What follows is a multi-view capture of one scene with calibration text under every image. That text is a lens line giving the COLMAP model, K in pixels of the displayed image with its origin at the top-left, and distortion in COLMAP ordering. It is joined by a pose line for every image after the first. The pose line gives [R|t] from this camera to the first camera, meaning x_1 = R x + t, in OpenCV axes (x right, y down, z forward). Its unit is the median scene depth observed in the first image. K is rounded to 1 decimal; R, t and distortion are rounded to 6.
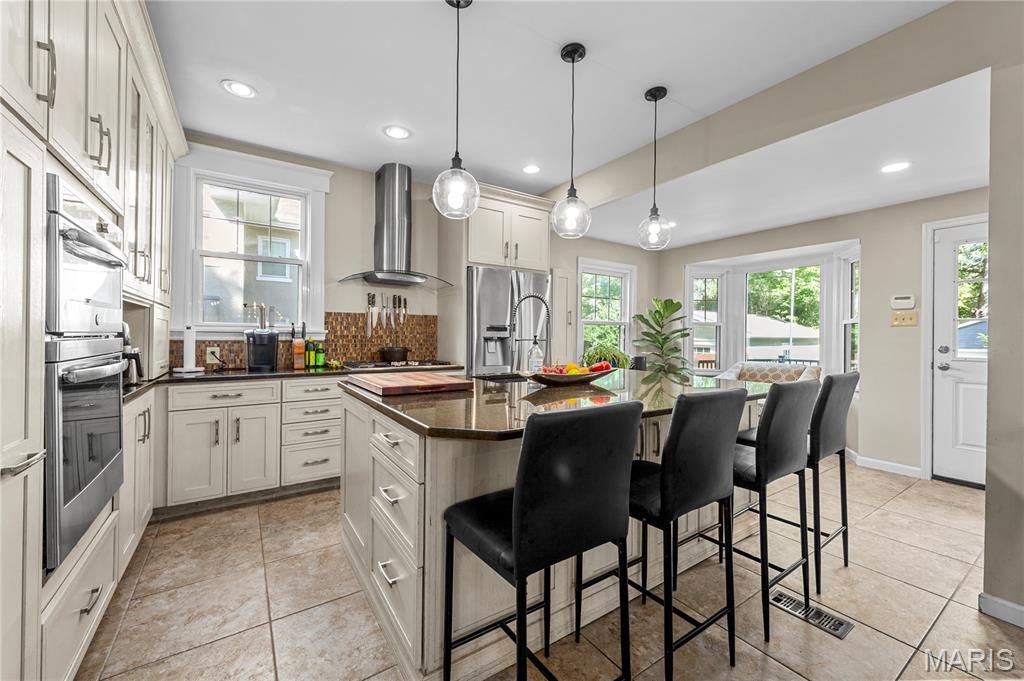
lens RADIAL K [[403.8, 0, 510.2], [0, 403.8, 333.9], [0, 0, 1]] dist [-0.001010, -0.000448]
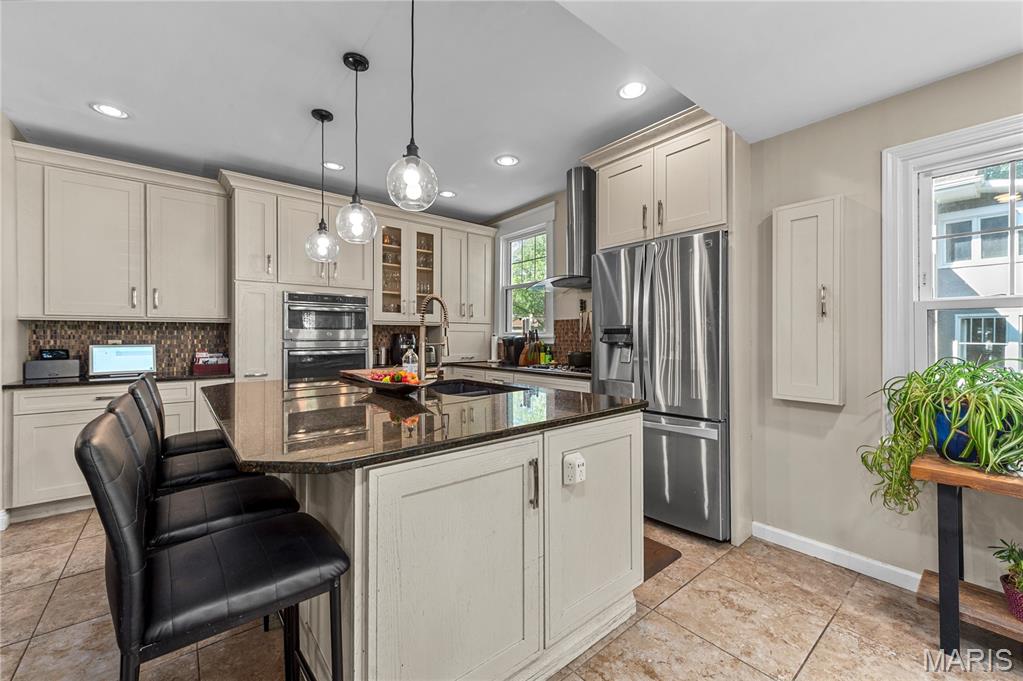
lens RADIAL K [[416.8, 0, 511.3], [0, 416.8, 334.5], [0, 0, 1]] dist [0.002180, 0.000151]
pose [[0.109183, -0.012583, -0.993942, 0.882791], [0.005346, 0.999913, -0.012071, 0.003502], [0.994007, -0.003996, 0.109241, 0.869233]]
